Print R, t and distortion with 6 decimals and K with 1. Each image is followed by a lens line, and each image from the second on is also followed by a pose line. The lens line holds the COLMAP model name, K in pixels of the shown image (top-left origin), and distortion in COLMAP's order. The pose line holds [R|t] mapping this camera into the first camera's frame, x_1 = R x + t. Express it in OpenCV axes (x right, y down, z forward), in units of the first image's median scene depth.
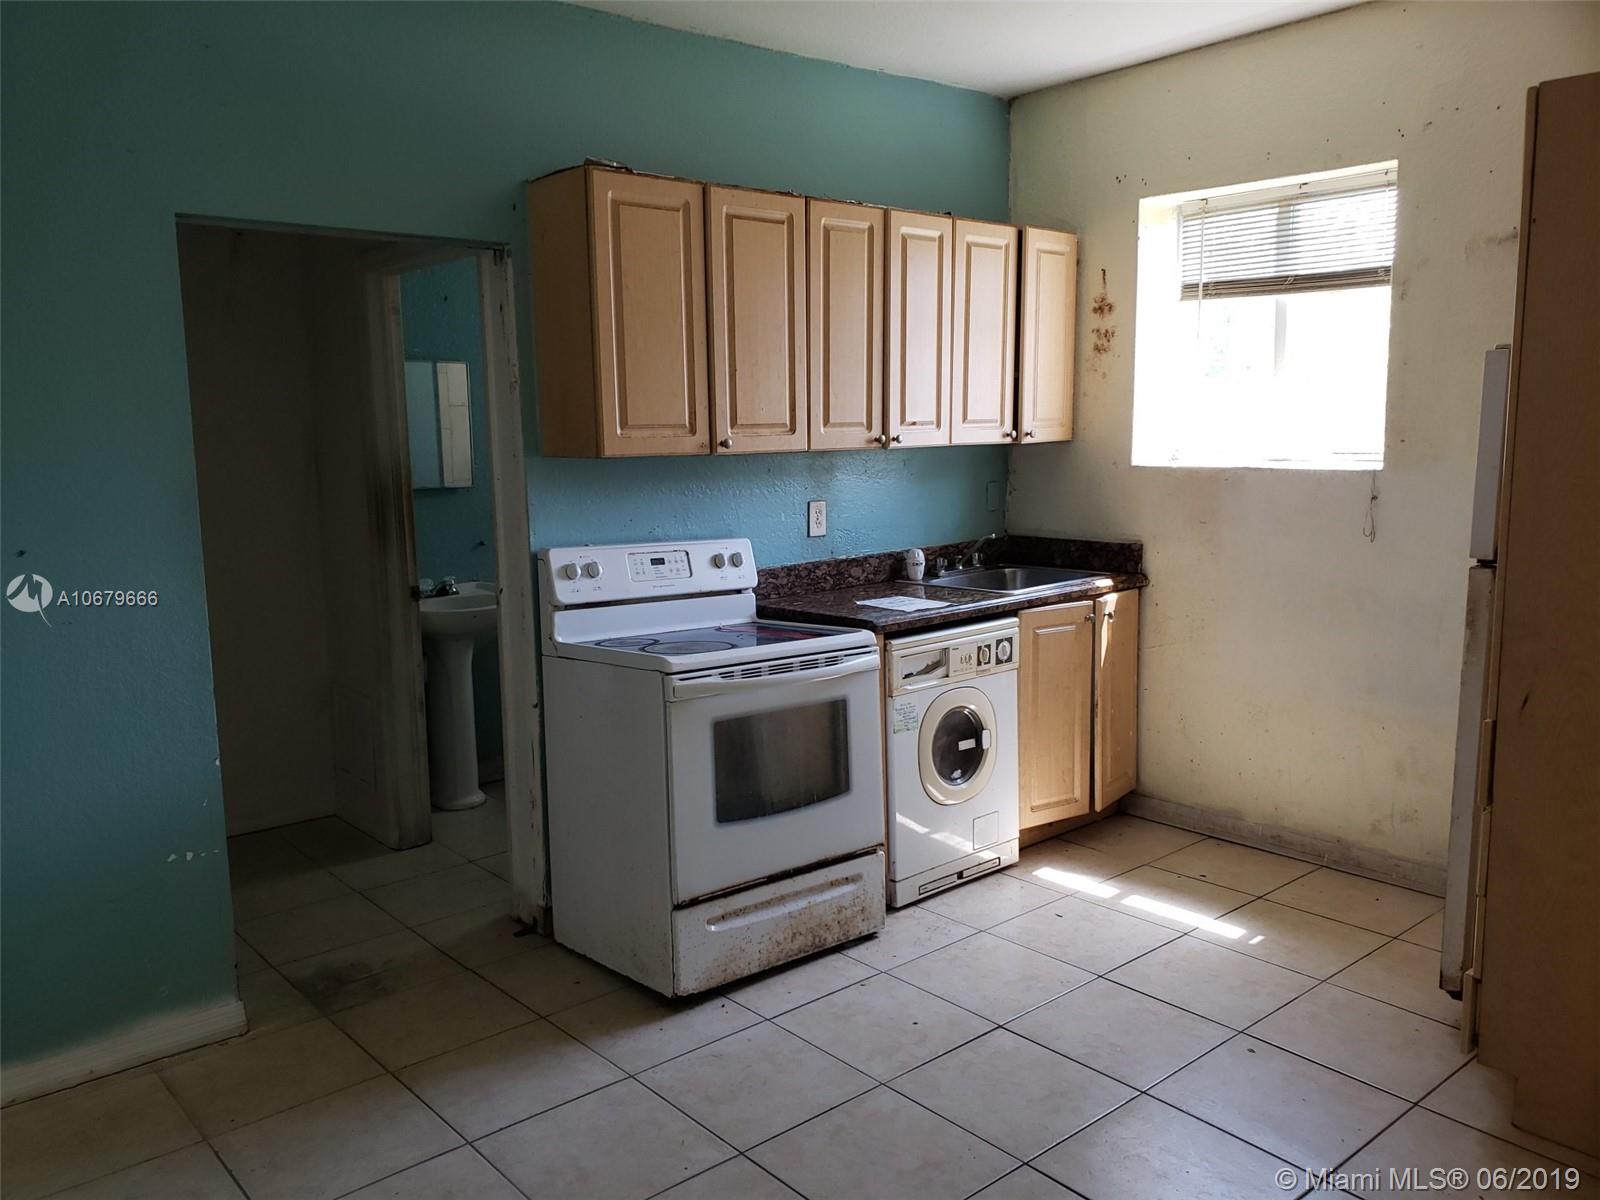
lens RADIAL K [[1301.5, 0, 774.0], [0, 1301.5, 598.5], [0, 0, 1]] dist [0.030383, -0.008361]
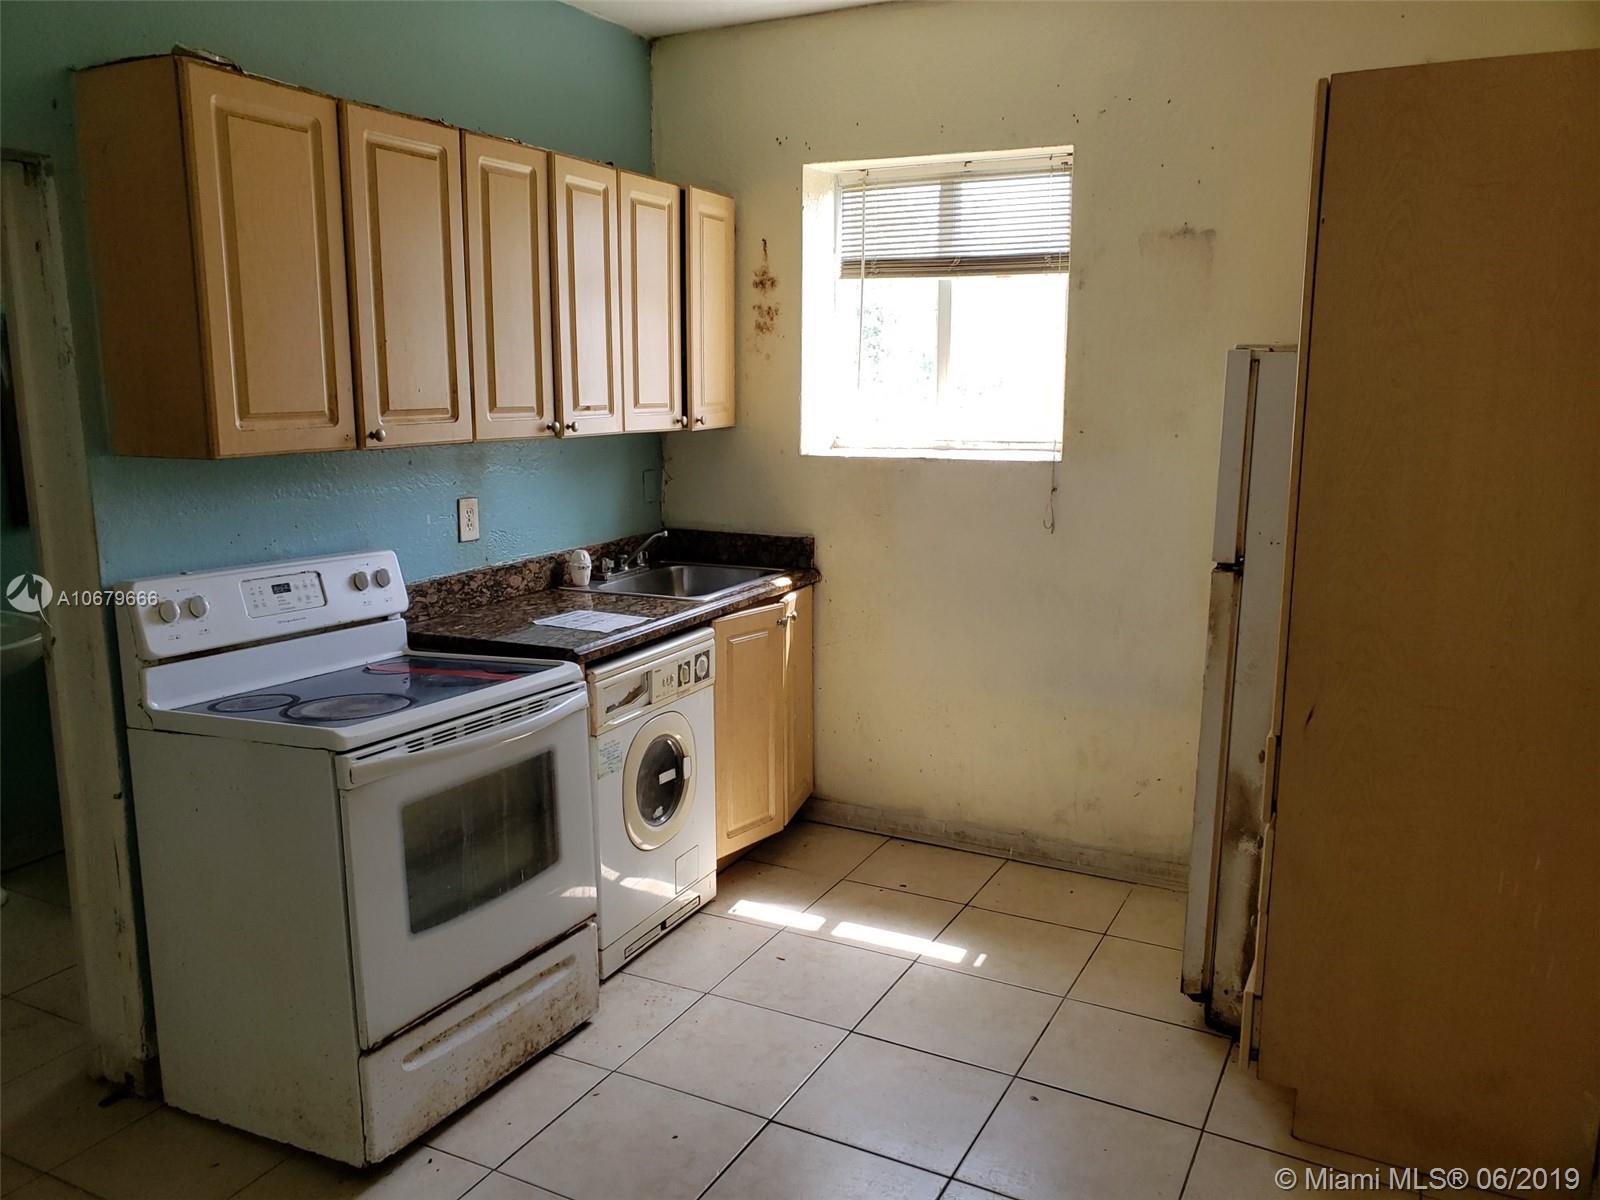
lens RADIAL K [[1281.9, 0, 790.6], [0, 1281.9, 593.8], [0, 0, 1]] dist [0.134014, -0.207328]
pose [[0.925475, -0.048517, 0.375689, -0.095266], [0.037189, 0.998610, 0.037349, -0.040735], [-0.376979, -0.020594, 0.925993, 0.162410]]
